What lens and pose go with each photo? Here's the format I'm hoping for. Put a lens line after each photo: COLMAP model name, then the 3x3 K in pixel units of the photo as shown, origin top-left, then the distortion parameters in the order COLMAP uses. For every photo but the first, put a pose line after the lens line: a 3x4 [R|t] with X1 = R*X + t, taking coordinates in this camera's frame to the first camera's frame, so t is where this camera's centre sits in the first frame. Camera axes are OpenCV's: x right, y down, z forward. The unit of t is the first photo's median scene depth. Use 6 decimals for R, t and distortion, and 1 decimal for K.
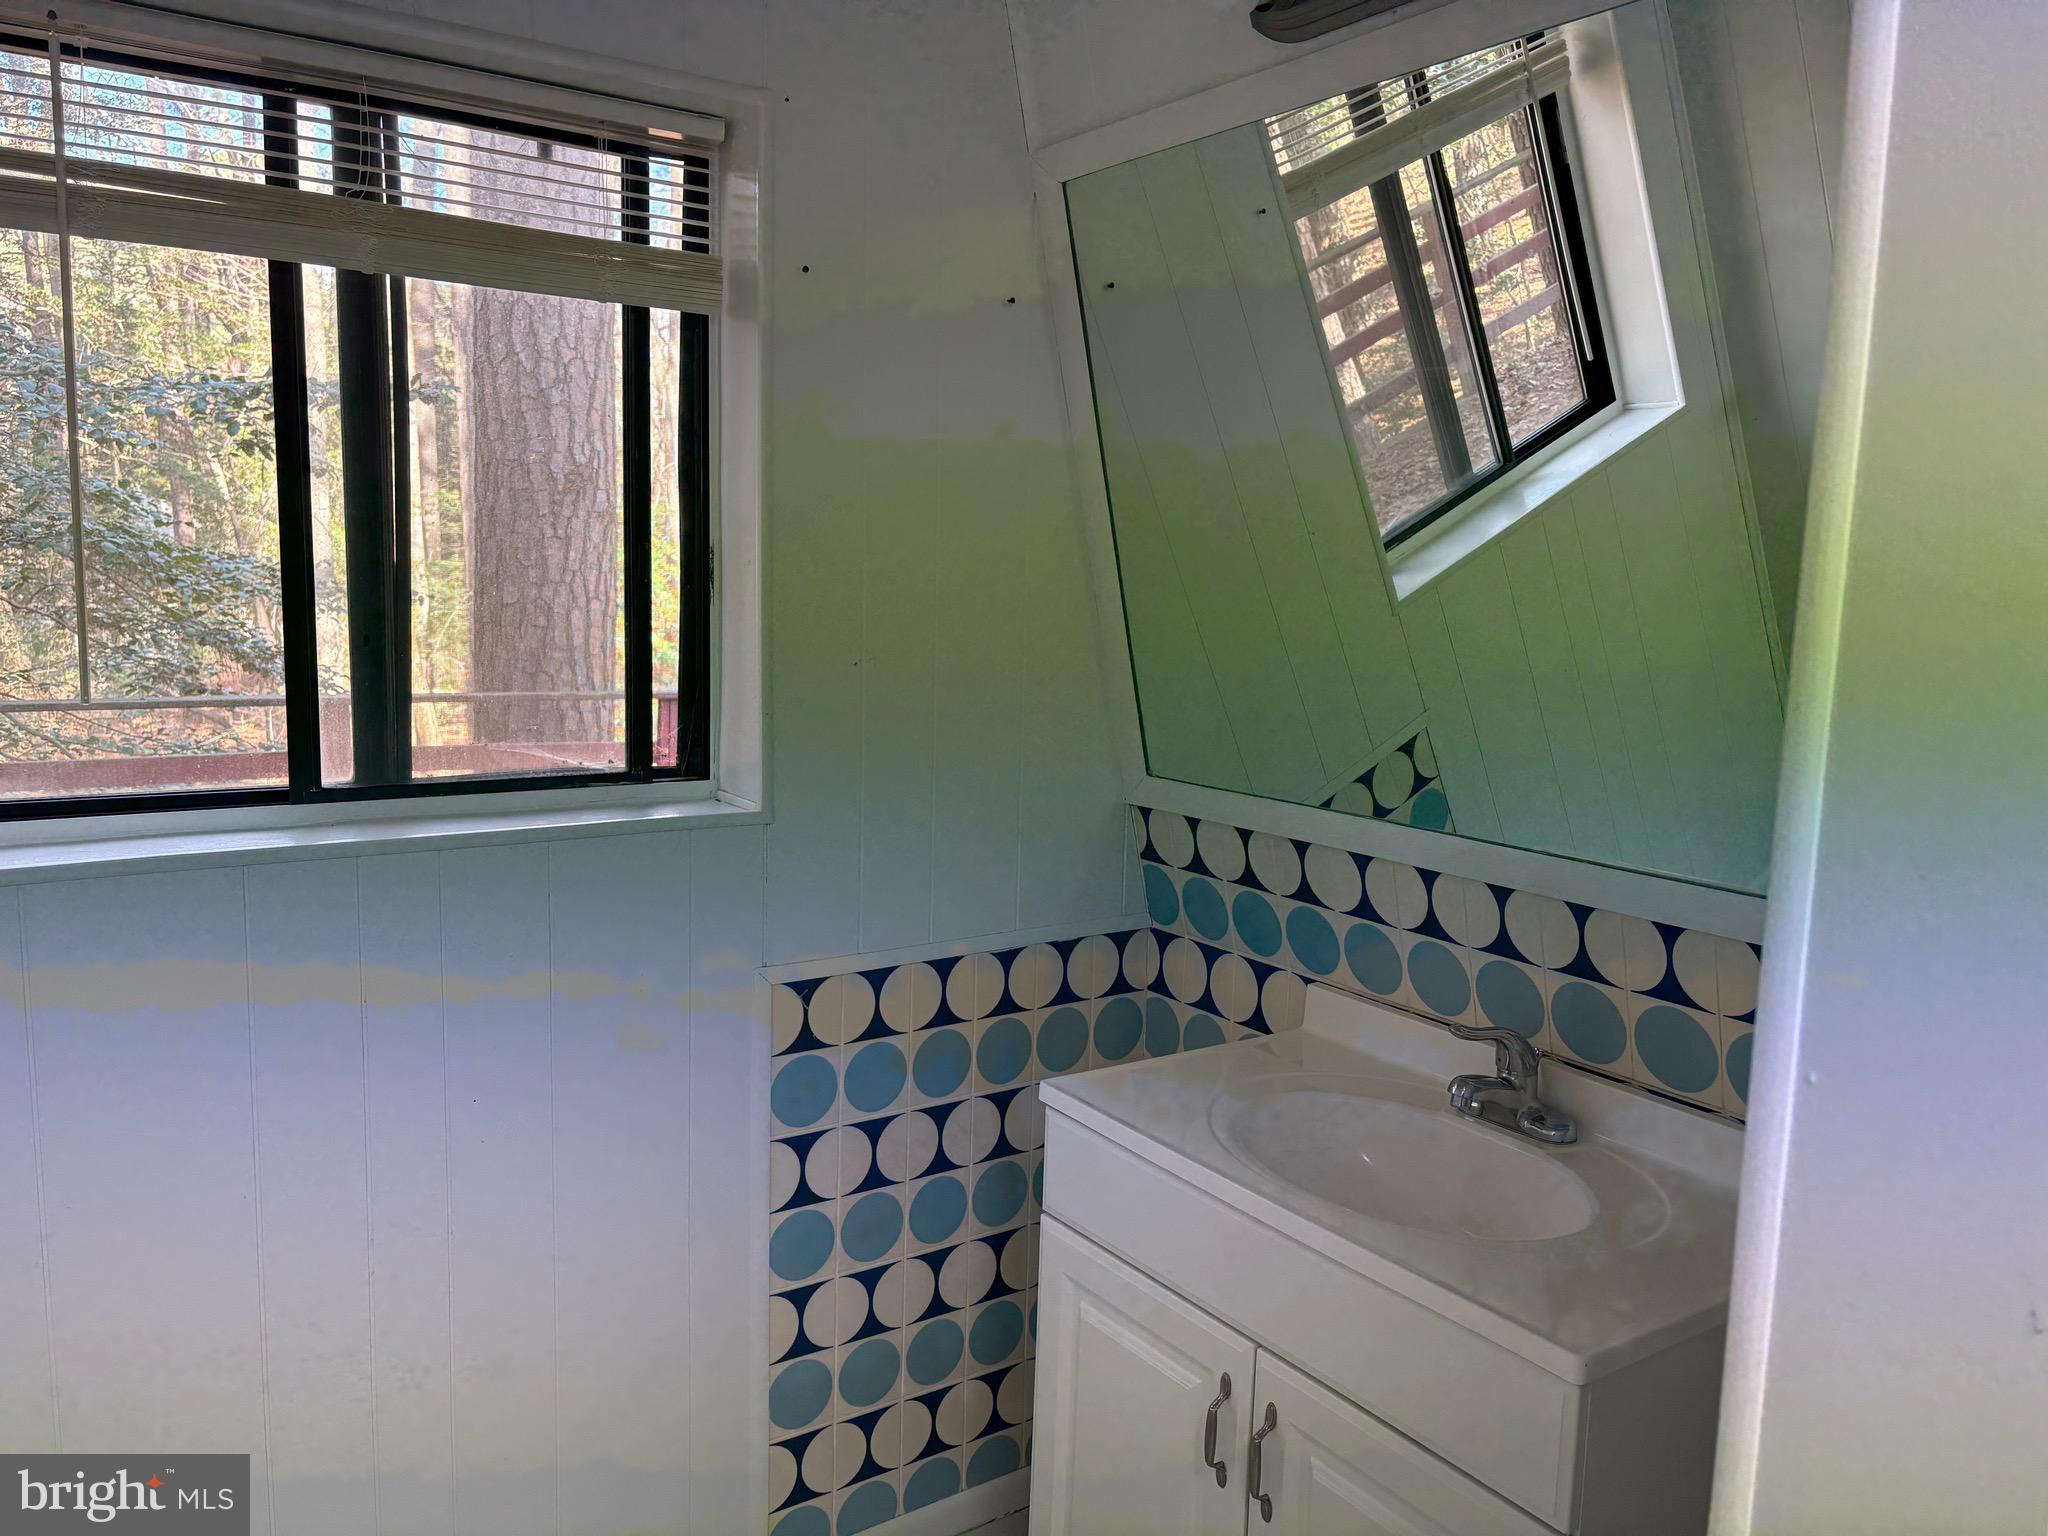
lens RADIAL K [[1537.9, 0, 1014.2], [0, 1537.9, 769.5], [0, 0, 1]] dist [0.049095, -0.034247]
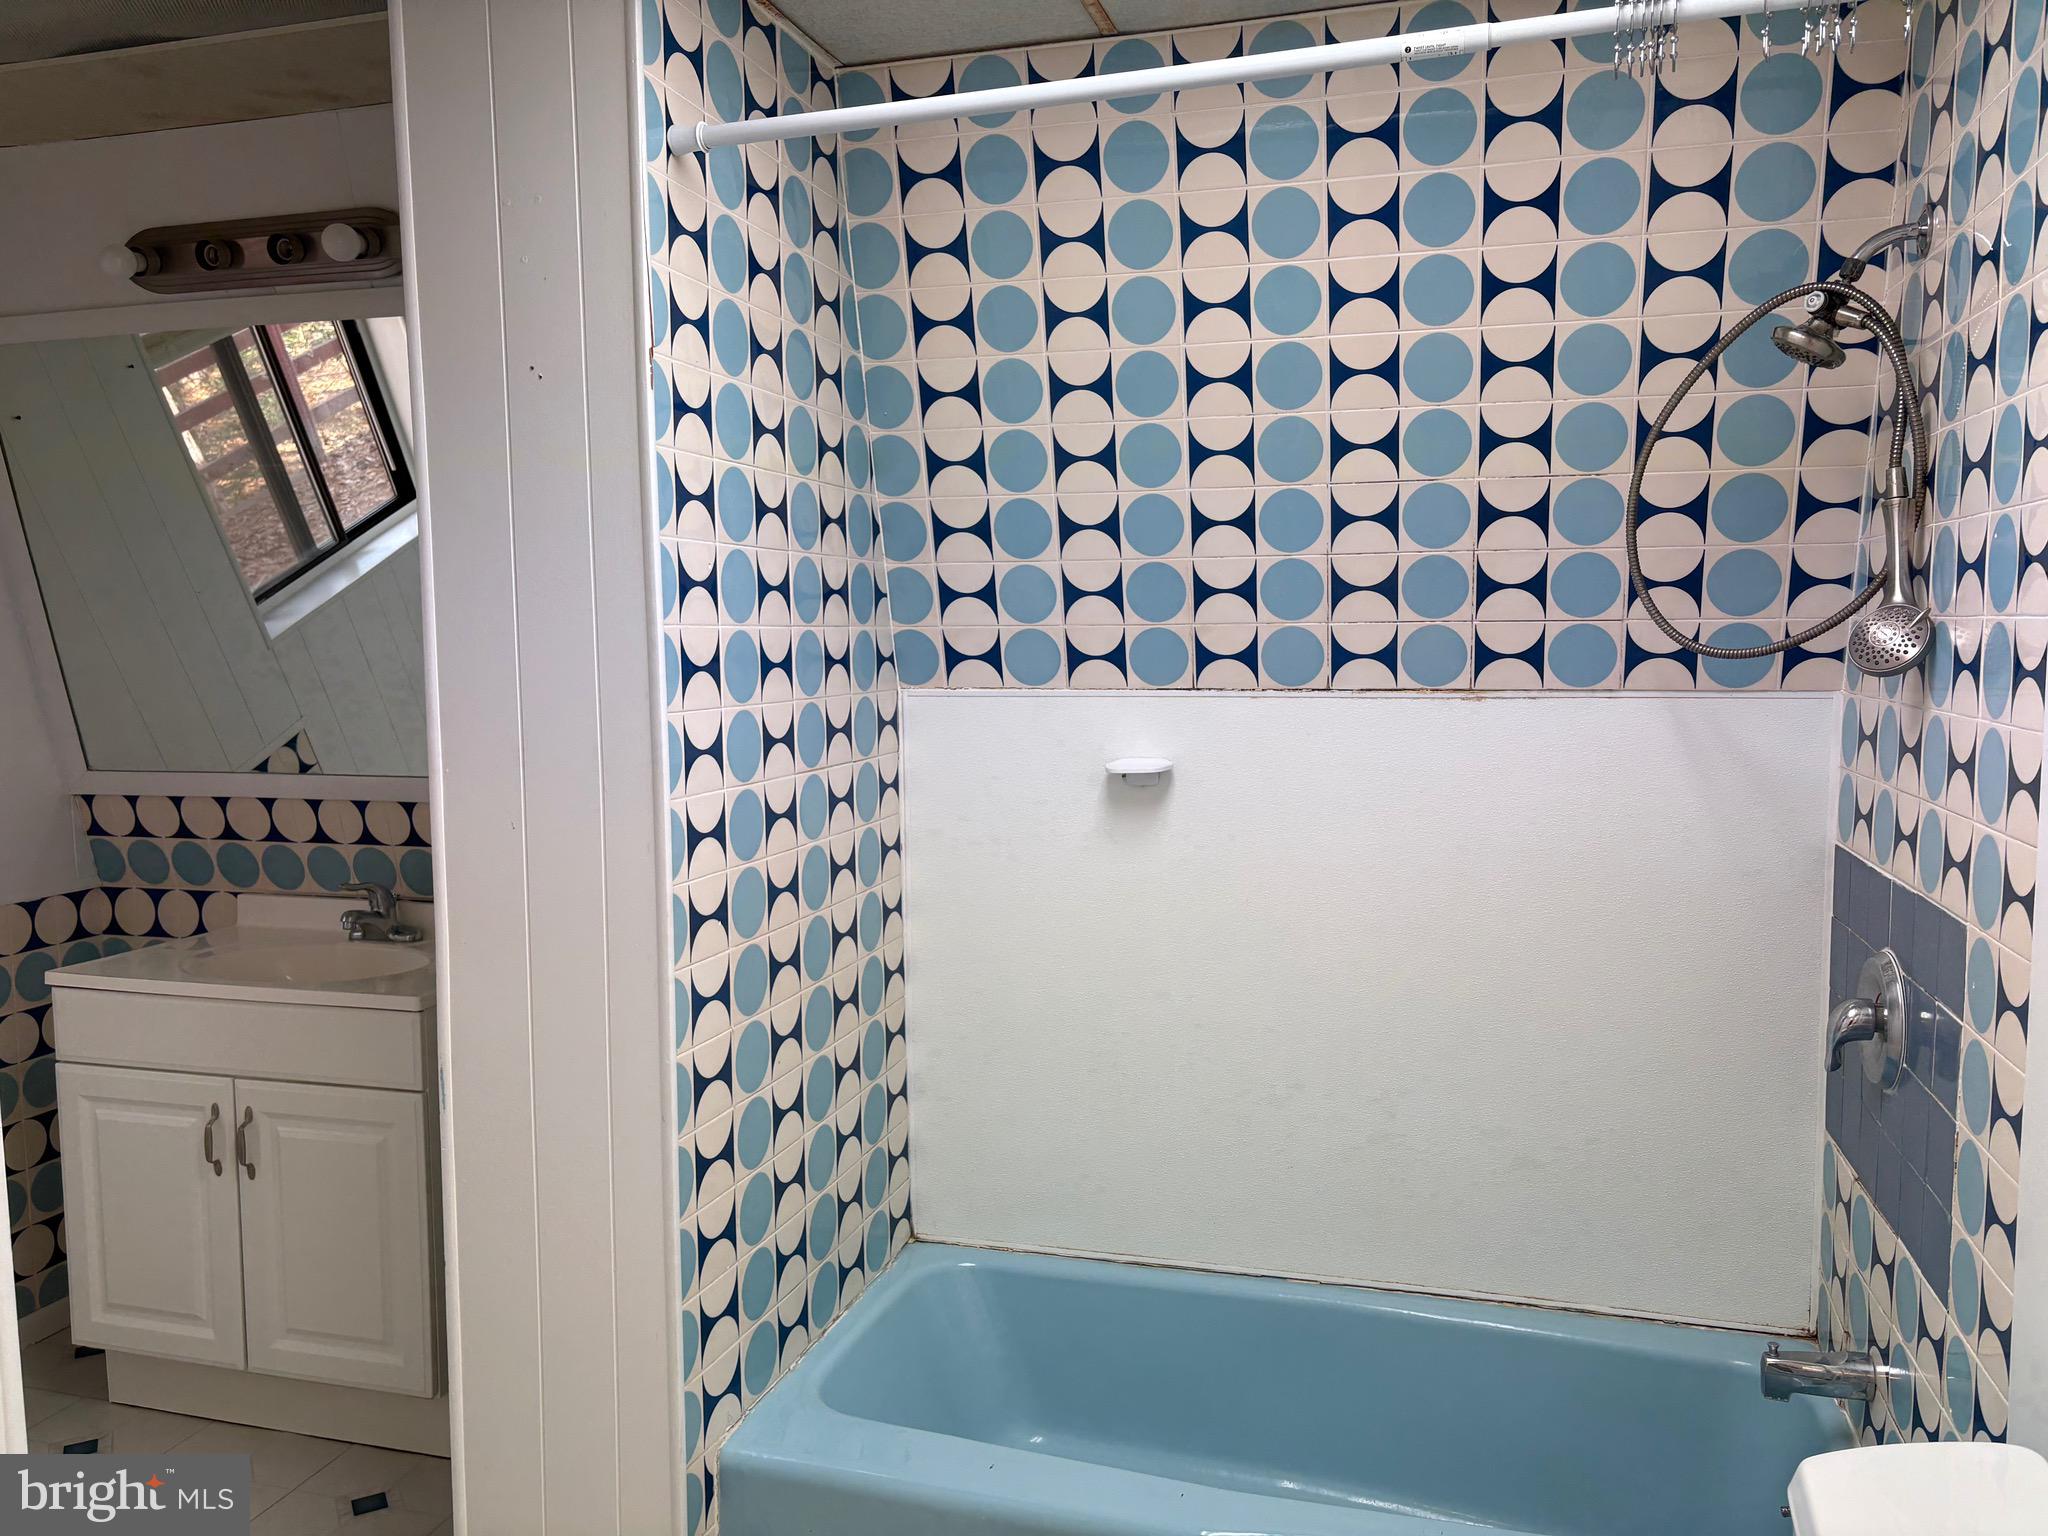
lens RADIAL K [[1537.9, 0, 1013.2], [0, 1537.9, 774.6], [0, 0, 1]] dist [0.049095, -0.034247]
pose [[0.769607, -0.093870, 0.631580, -0.153319], [0.115795, 0.993252, 0.006524, 0.093024], [-0.627931, 0.068113, 0.775283, -0.576908]]
